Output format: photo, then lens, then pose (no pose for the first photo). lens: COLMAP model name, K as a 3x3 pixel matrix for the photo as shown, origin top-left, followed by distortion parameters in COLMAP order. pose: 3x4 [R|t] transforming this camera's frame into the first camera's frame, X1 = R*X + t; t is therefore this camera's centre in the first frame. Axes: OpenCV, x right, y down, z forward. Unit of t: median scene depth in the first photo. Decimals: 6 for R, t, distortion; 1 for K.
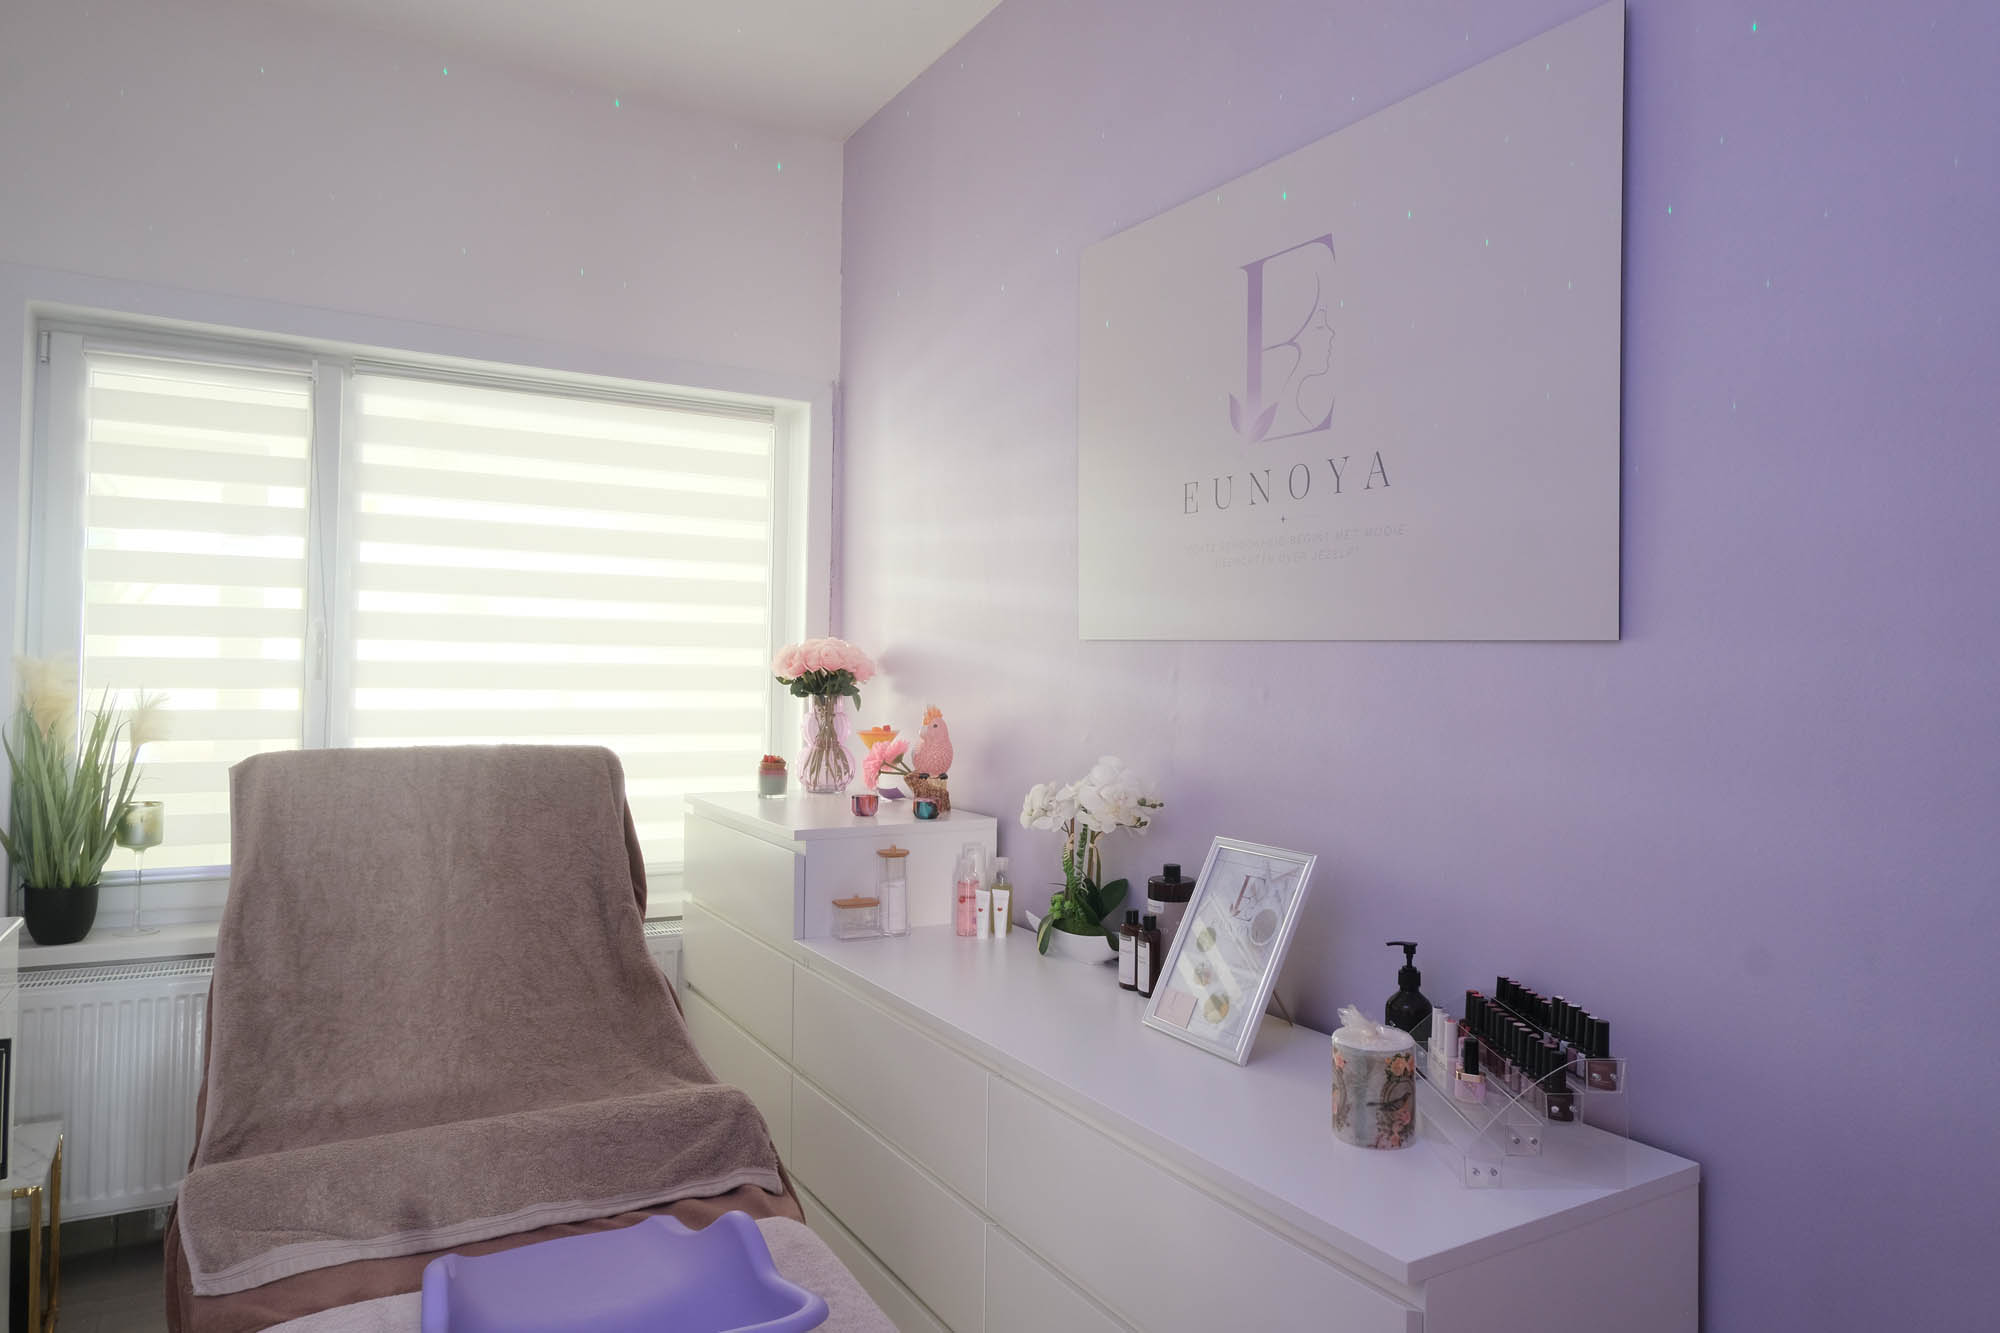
lens RADIAL K [[1261.0, 0, 1000.0], [0, 1261.0, 666.5], [0, 0, 1]] dist [-0.017887, -0.001435]
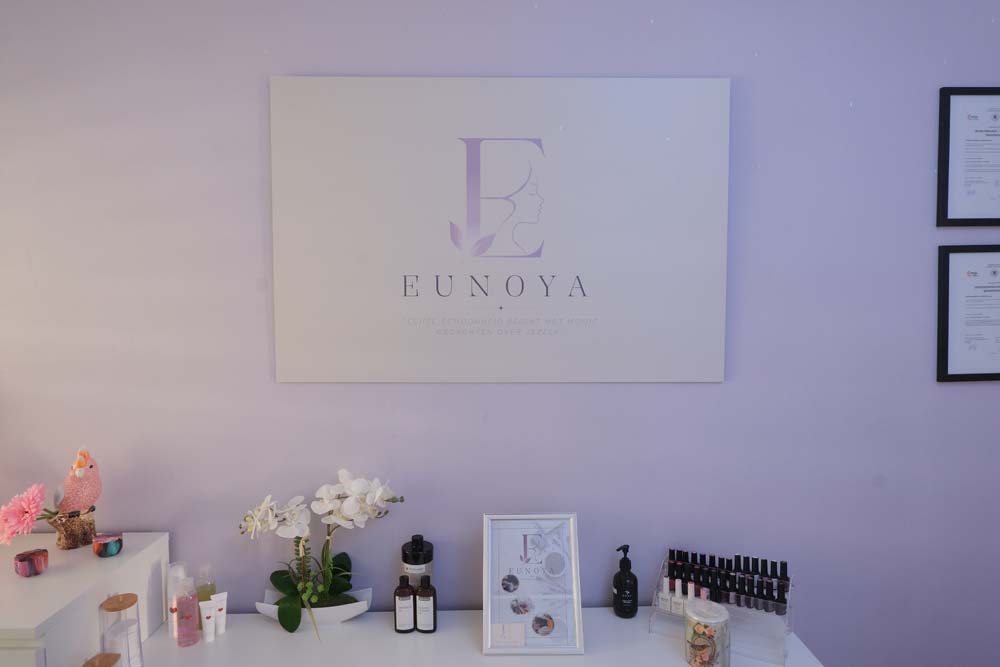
lens RADIAL K [[630.5, 0, 500.0], [0, 630.5, 333.5], [0, 0, 1]] dist [-0.017887, -0.001435]
pose [[0.498026, -0.065237, 0.864705, -0.469315], [0.019185, 0.997751, 0.064225, -0.134783], [-0.866950, -0.015396, 0.498157, 0.593471]]
